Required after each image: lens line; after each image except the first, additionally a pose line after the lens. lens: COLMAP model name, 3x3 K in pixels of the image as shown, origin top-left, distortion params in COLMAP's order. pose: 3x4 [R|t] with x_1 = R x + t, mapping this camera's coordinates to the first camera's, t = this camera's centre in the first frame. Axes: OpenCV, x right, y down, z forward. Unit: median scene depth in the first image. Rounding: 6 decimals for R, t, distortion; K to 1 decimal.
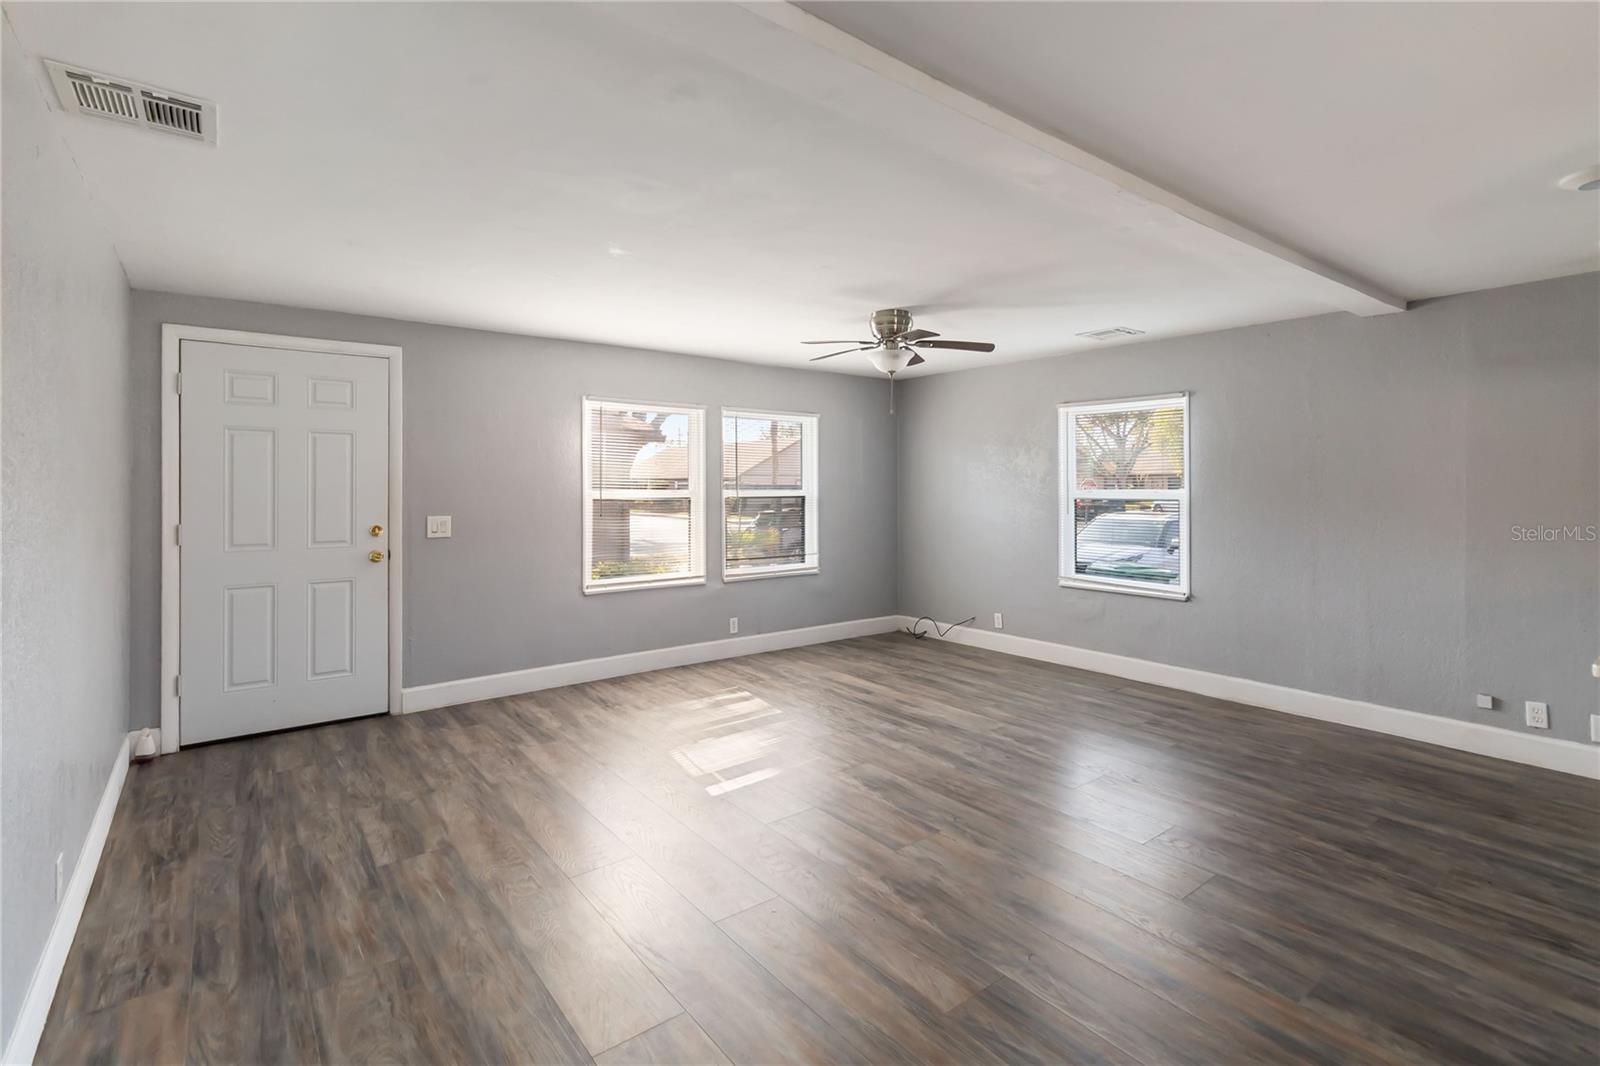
lens RADIAL K [[741.0, 0, 804.2], [0, 741.0, 488.9], [0, 0, 1]] dist [0.000839, 0.000163]
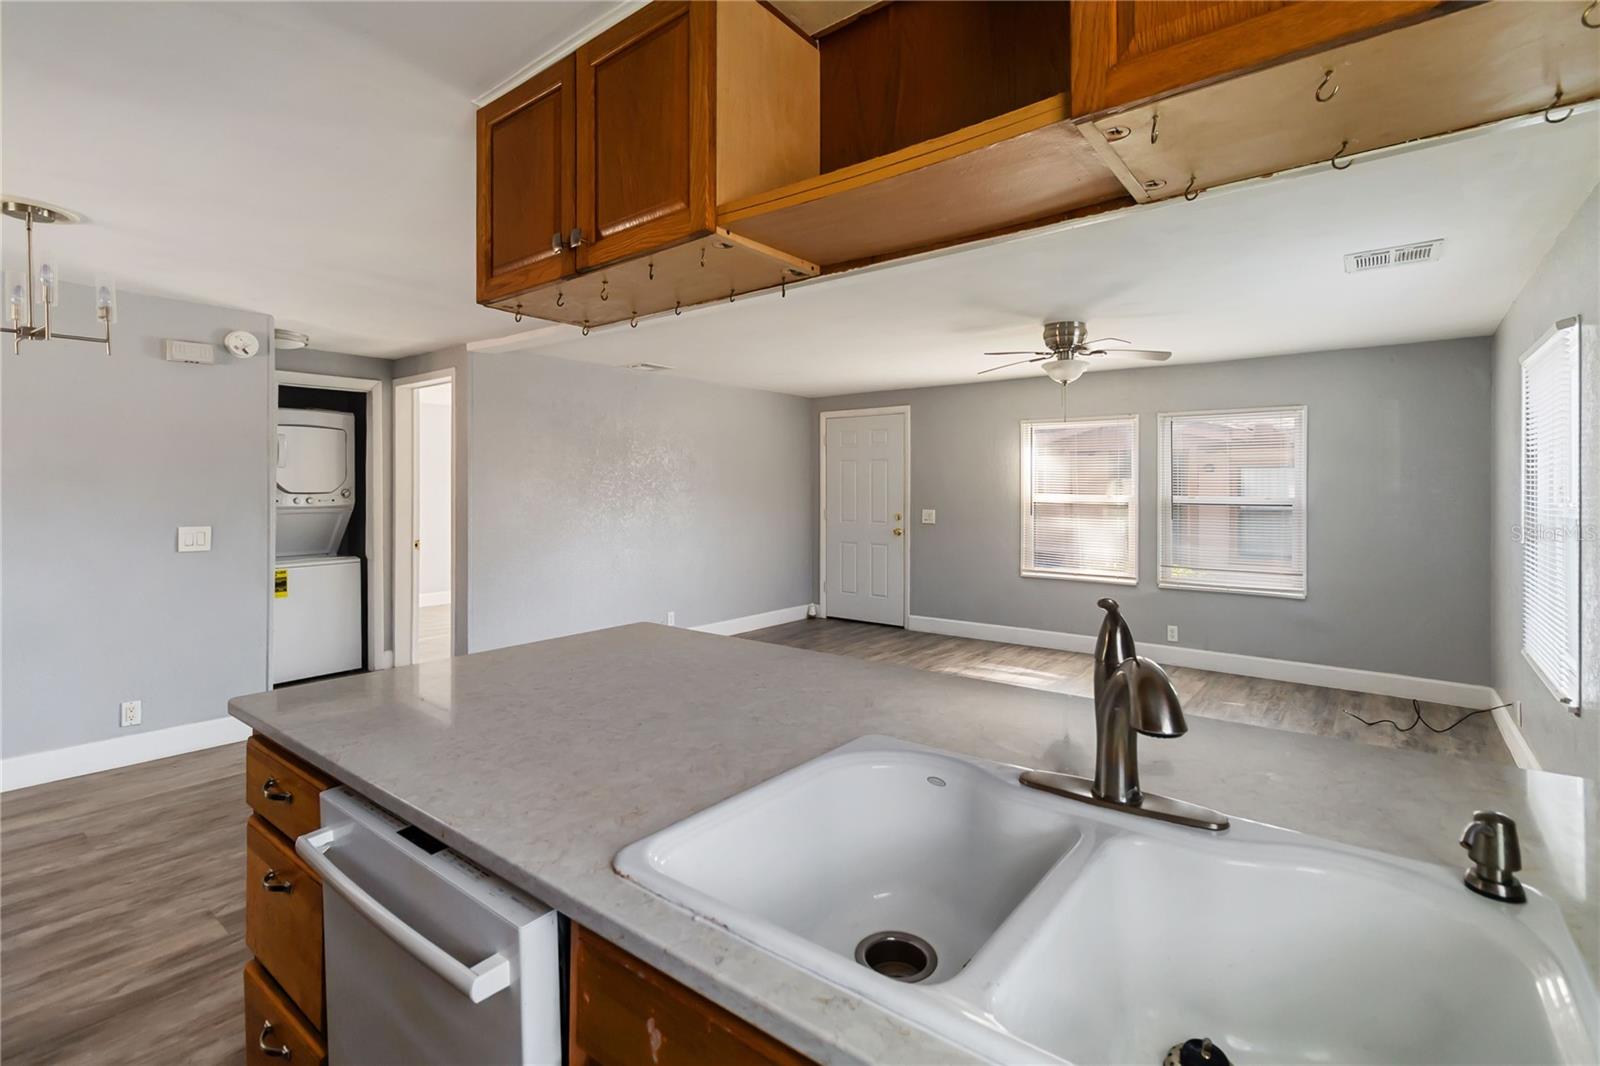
lens RADIAL K [[741.0, 0, 804.2], [0, 741.0, 488.9], [0, 0, 1]] dist [0.000839, 0.000163]
pose [[0.243266, 0.002308, -0.969957, 1.146281], [-0.008148, 0.999967, 0.000336, -0.006347], [0.969925, 0.007822, 0.243277, 0.441076]]
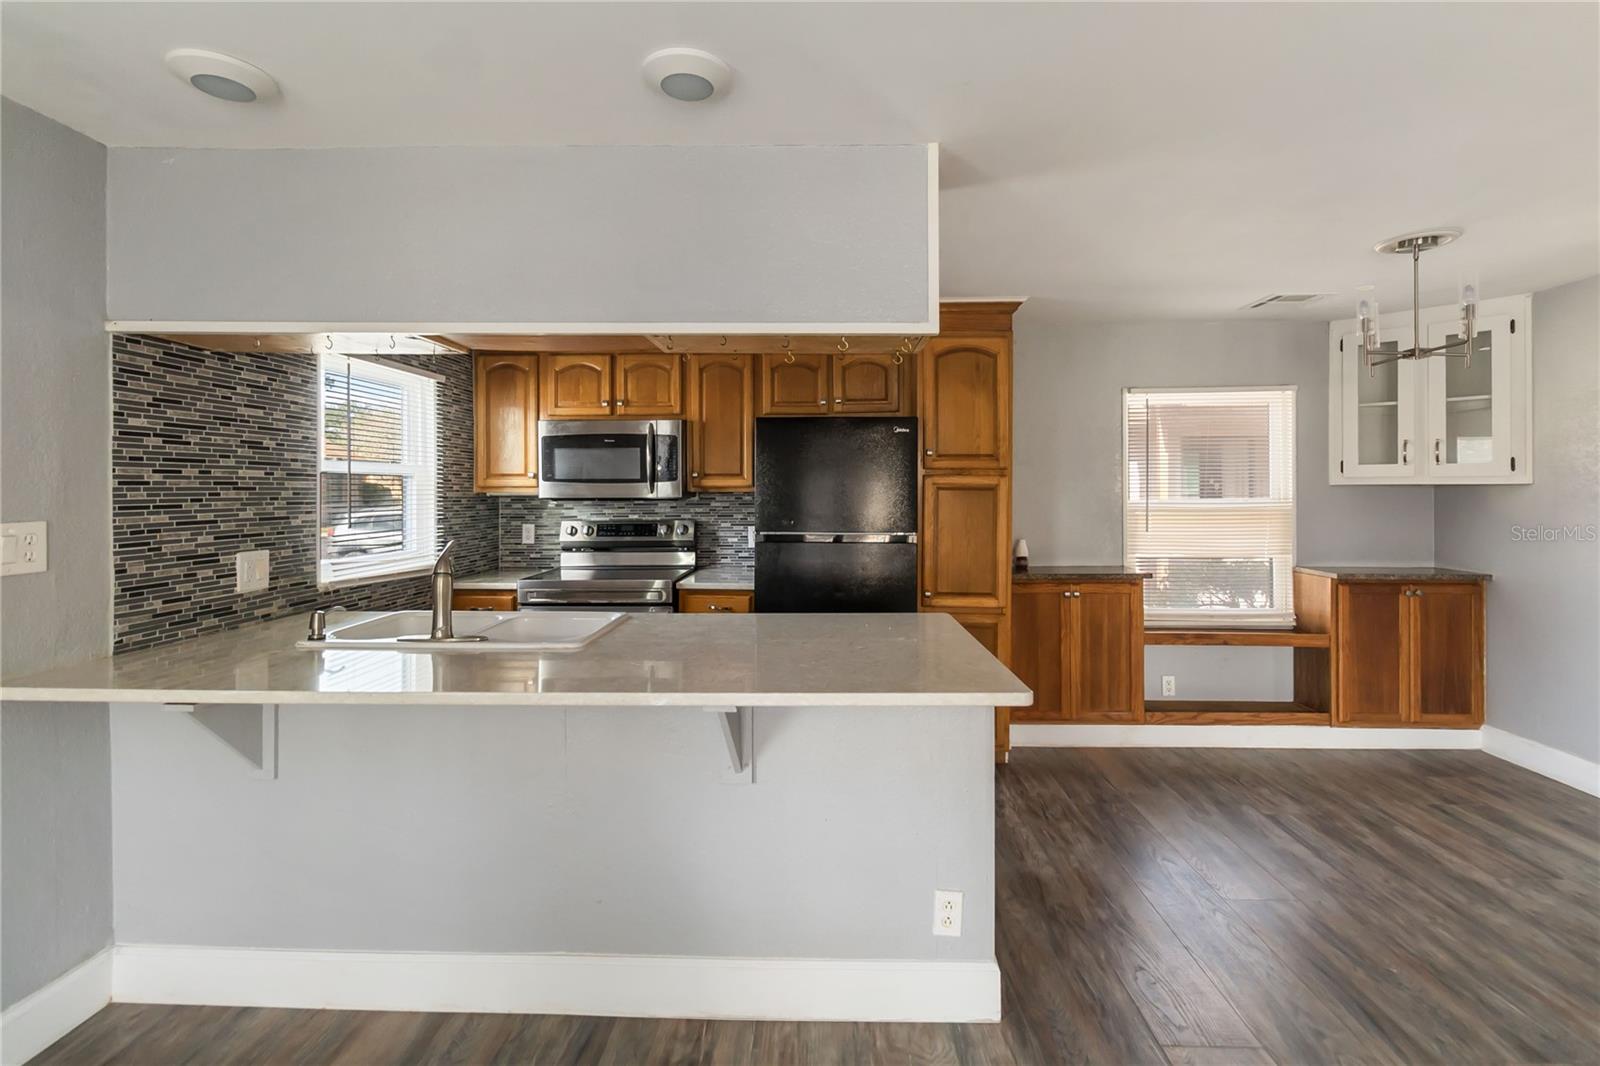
lens RADIAL K [[741.0, 0, 804.2], [0, 741.0, 488.9], [0, 0, 1]] dist [0.000839, 0.000163]
pose [[-0.768355, 0.006210, 0.639993, 0.318311], [0.008511, 0.999964, 0.000515, -0.012012], [-0.639967, 0.005843, -0.768380, 0.884118]]
